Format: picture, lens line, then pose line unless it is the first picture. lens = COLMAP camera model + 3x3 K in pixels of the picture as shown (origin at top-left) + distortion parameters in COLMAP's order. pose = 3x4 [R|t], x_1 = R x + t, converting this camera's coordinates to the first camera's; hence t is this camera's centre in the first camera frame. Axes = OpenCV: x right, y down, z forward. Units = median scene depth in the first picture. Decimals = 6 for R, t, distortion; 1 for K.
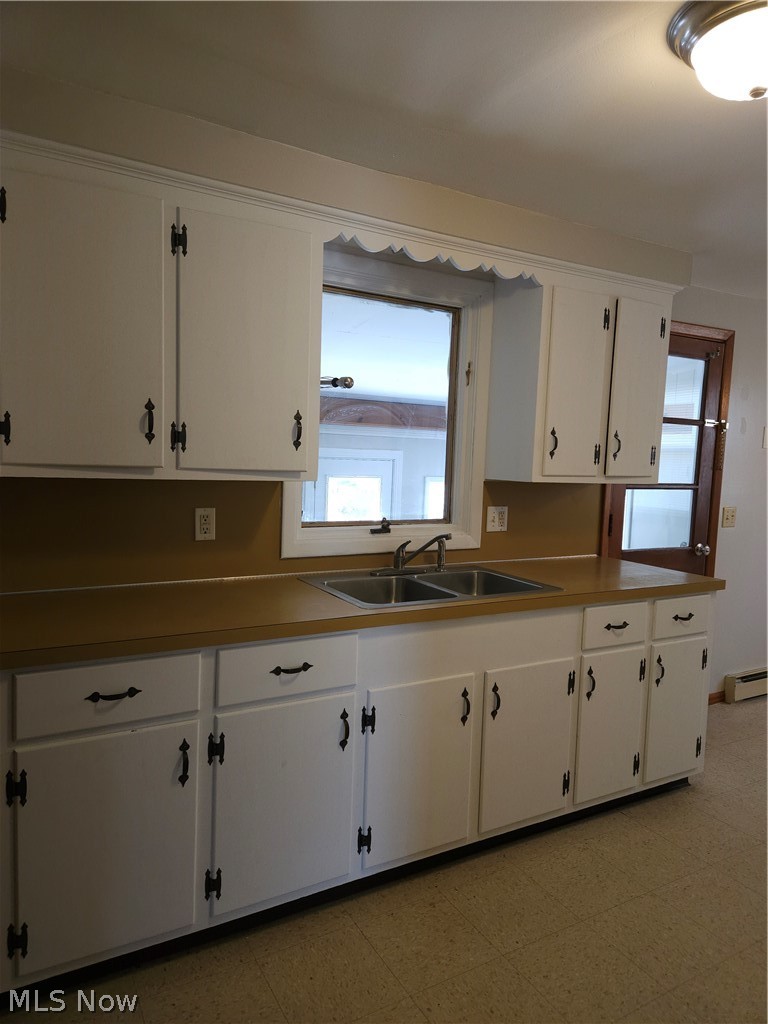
lens RADIAL K [[685.6, 0, 381.8], [0, 685.6, 511.5], [0, 0, 1]] dist [0.029443, 0.006884]
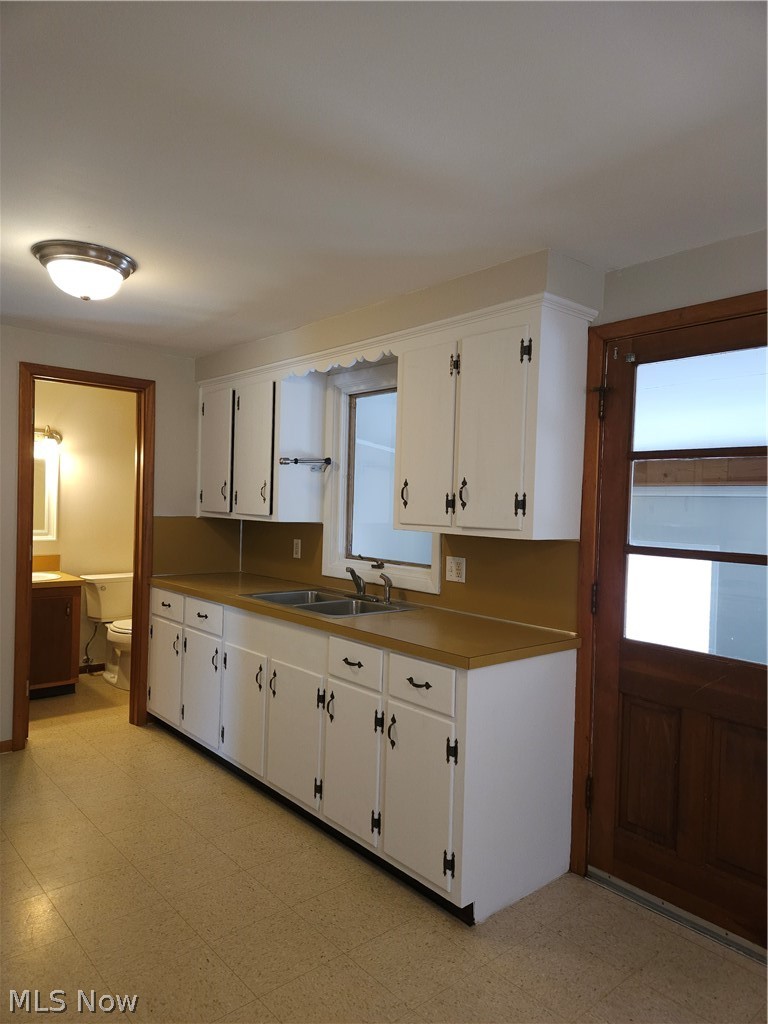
lens RADIAL K [[685.6, 0, 382.0], [0, 685.6, 511.3], [0, 0, 1]] dist [0.029443, 0.006884]
pose [[0.191522, -0.020329, -0.981278, 1.268887], [-0.107672, 0.993316, -0.041593, -0.023052], [0.975565, 0.113622, 0.188053, 0.752096]]
